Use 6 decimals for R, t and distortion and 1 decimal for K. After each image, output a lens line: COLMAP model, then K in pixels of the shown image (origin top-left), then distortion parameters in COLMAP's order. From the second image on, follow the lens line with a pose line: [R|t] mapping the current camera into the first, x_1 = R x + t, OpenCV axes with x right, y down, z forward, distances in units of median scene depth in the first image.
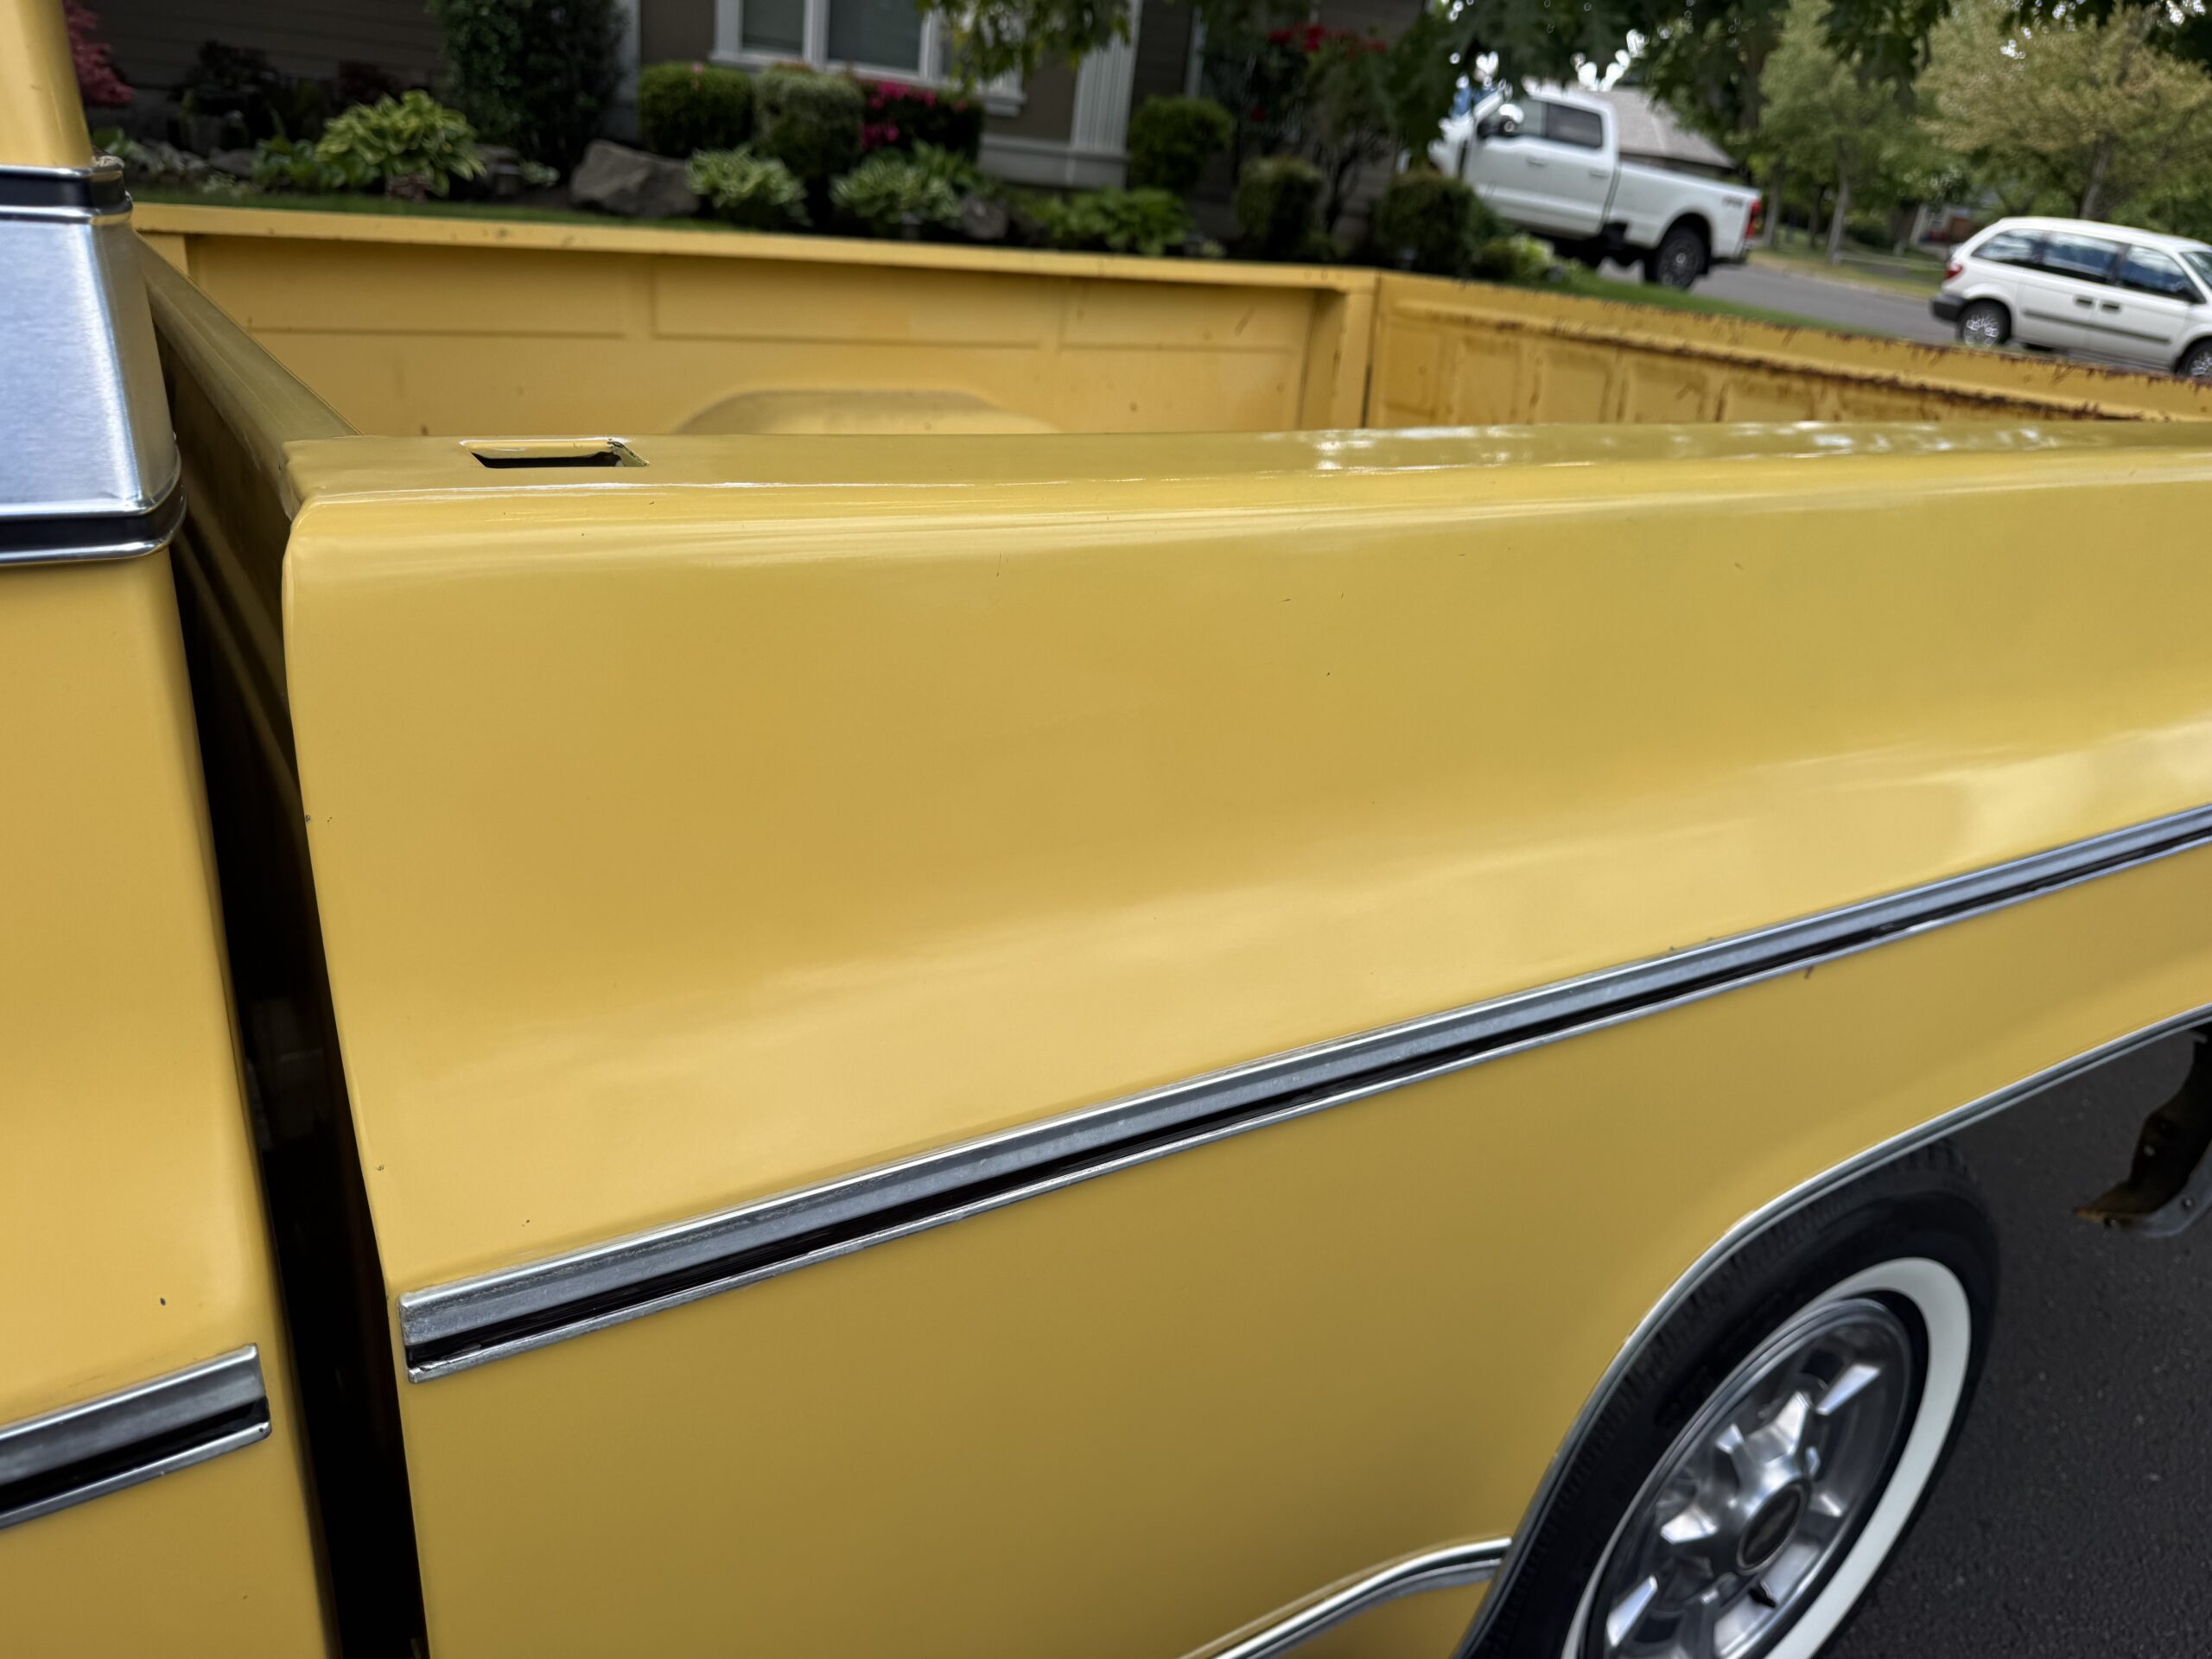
lens RADIAL K [[1560.8, 0, 1089.1], [0, 1560.8, 841.3], [0, 0, 1]] dist [-0.005754, -0.006468]
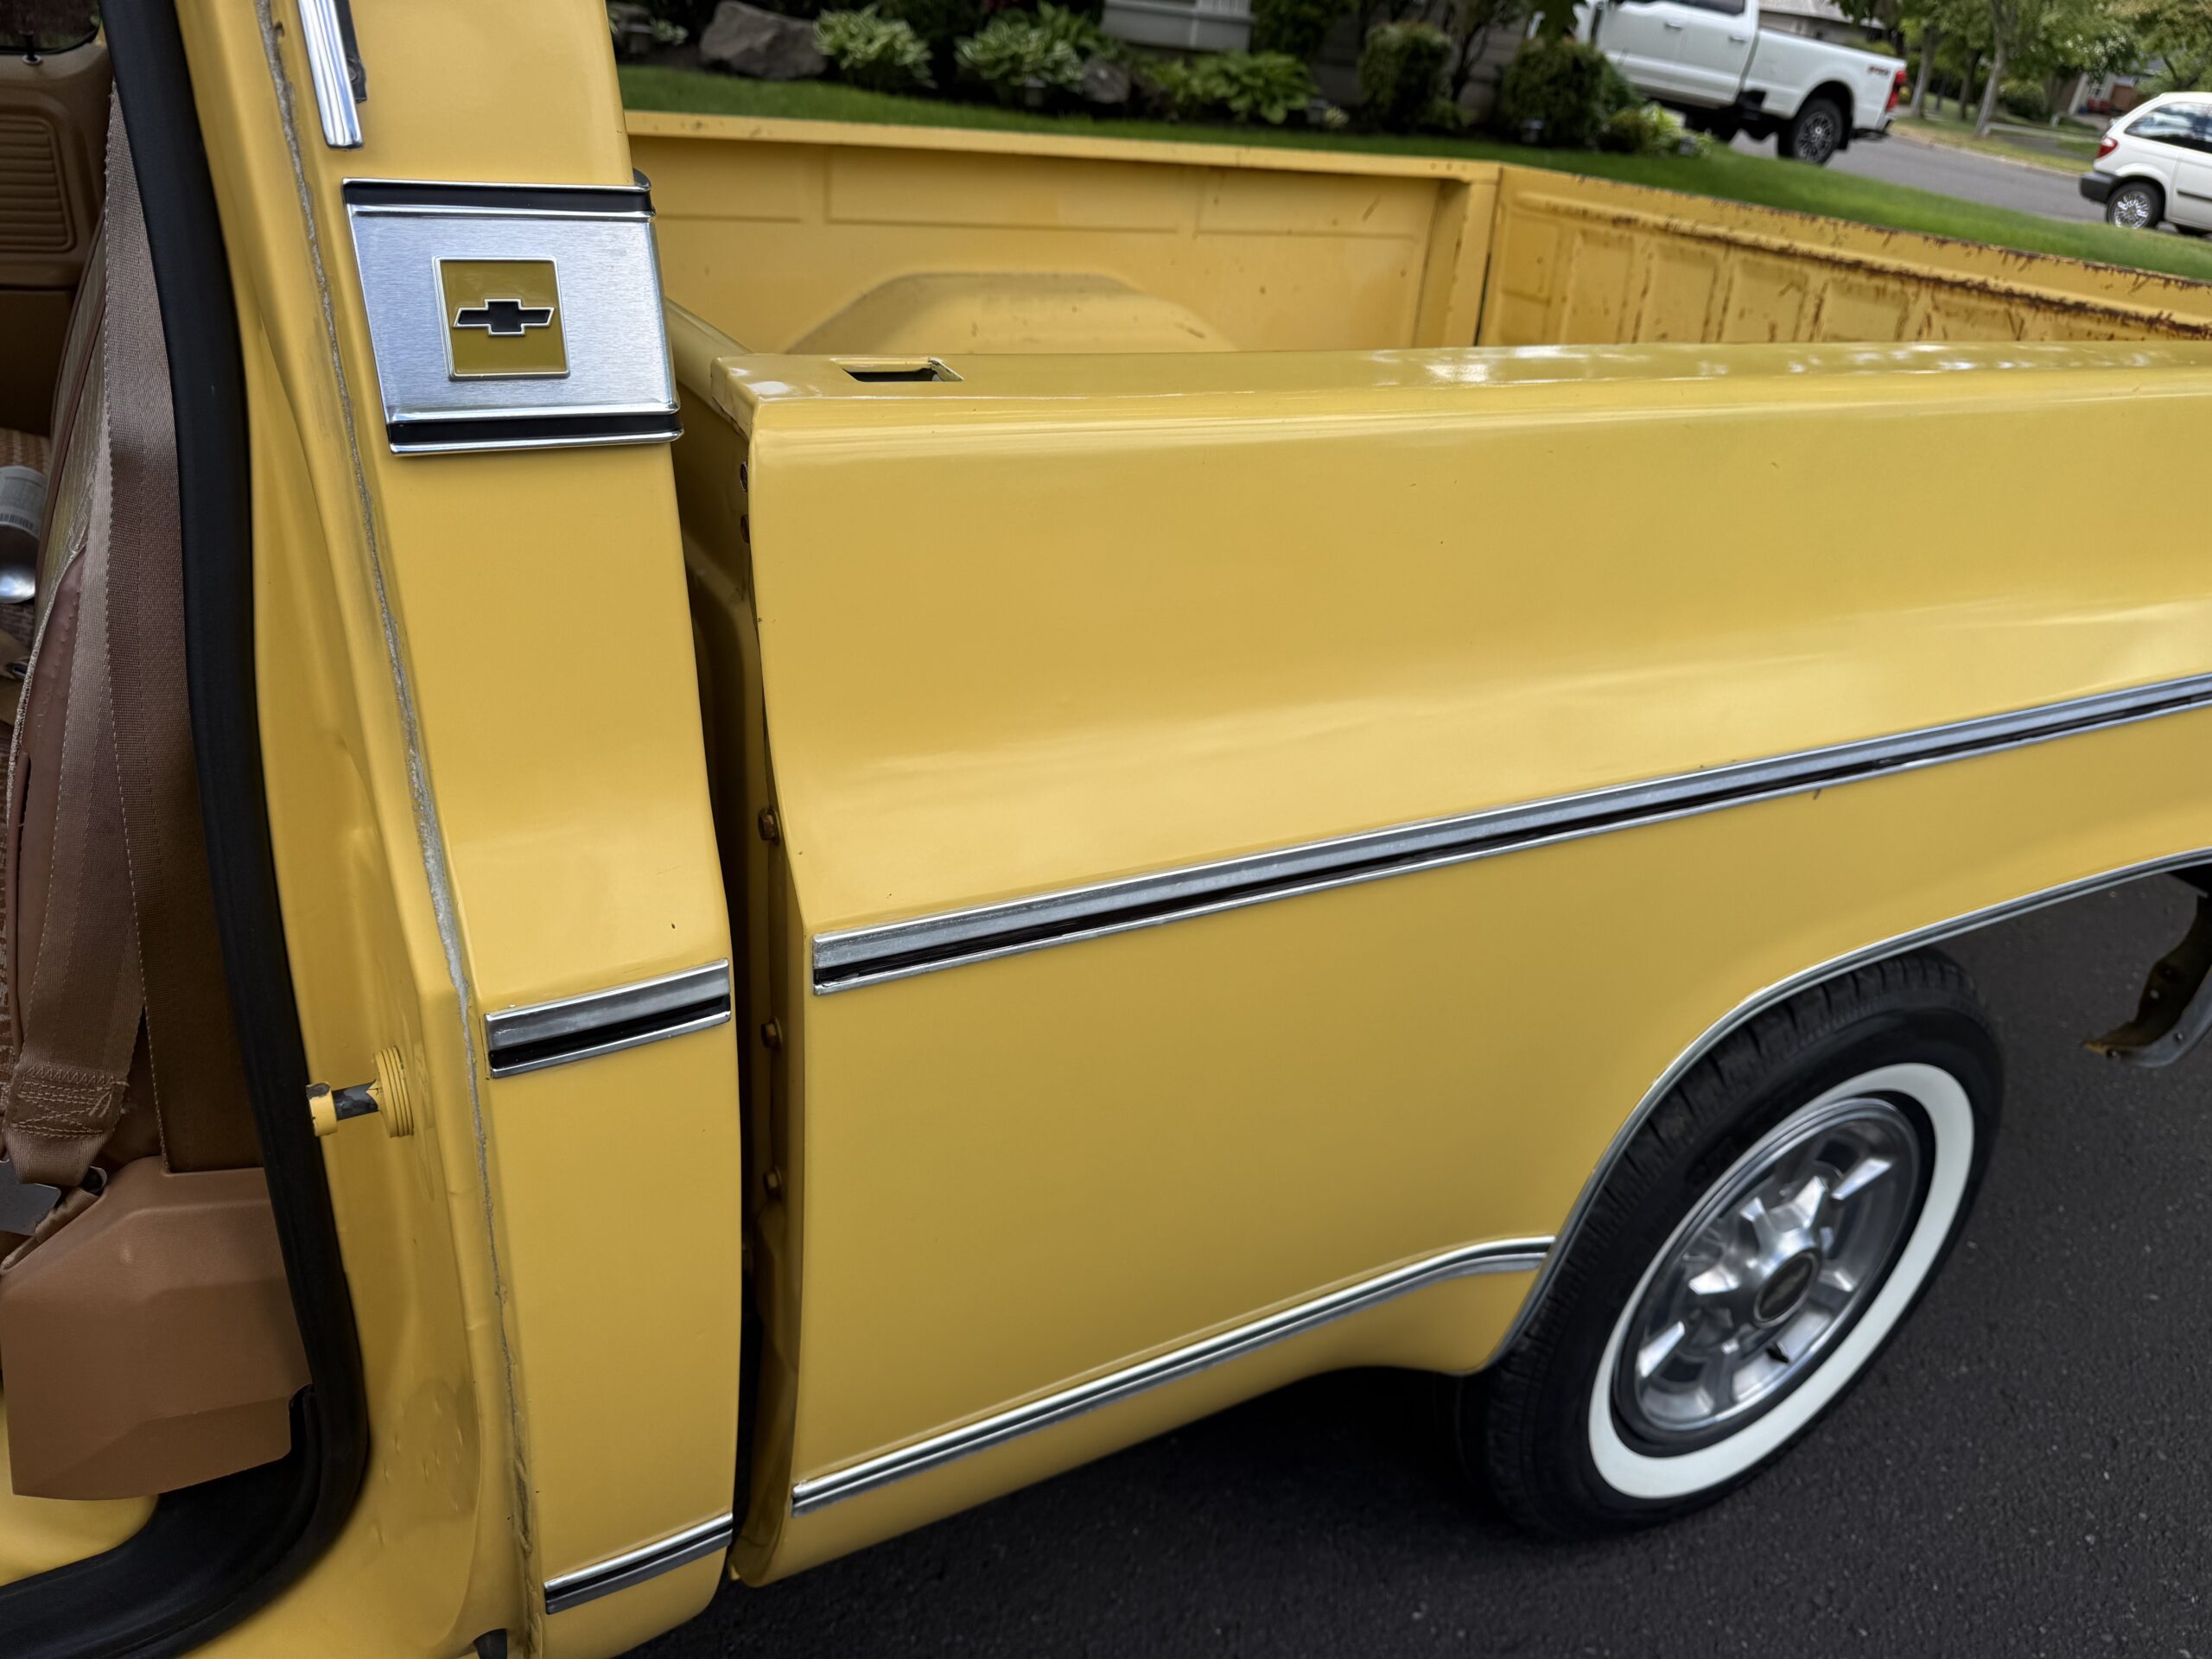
lens RADIAL K [[1584.5, 0, 1106.0], [0, 1584.5, 829.5], [0, 0, 1]] dist [-0.005608, -0.006273]
pose [[0.998460, 0.033027, -0.044580, -0.019717], [-0.029837, 0.997071, 0.070421, 0.015465], [0.046775, -0.068983, 0.996521, -0.114613]]
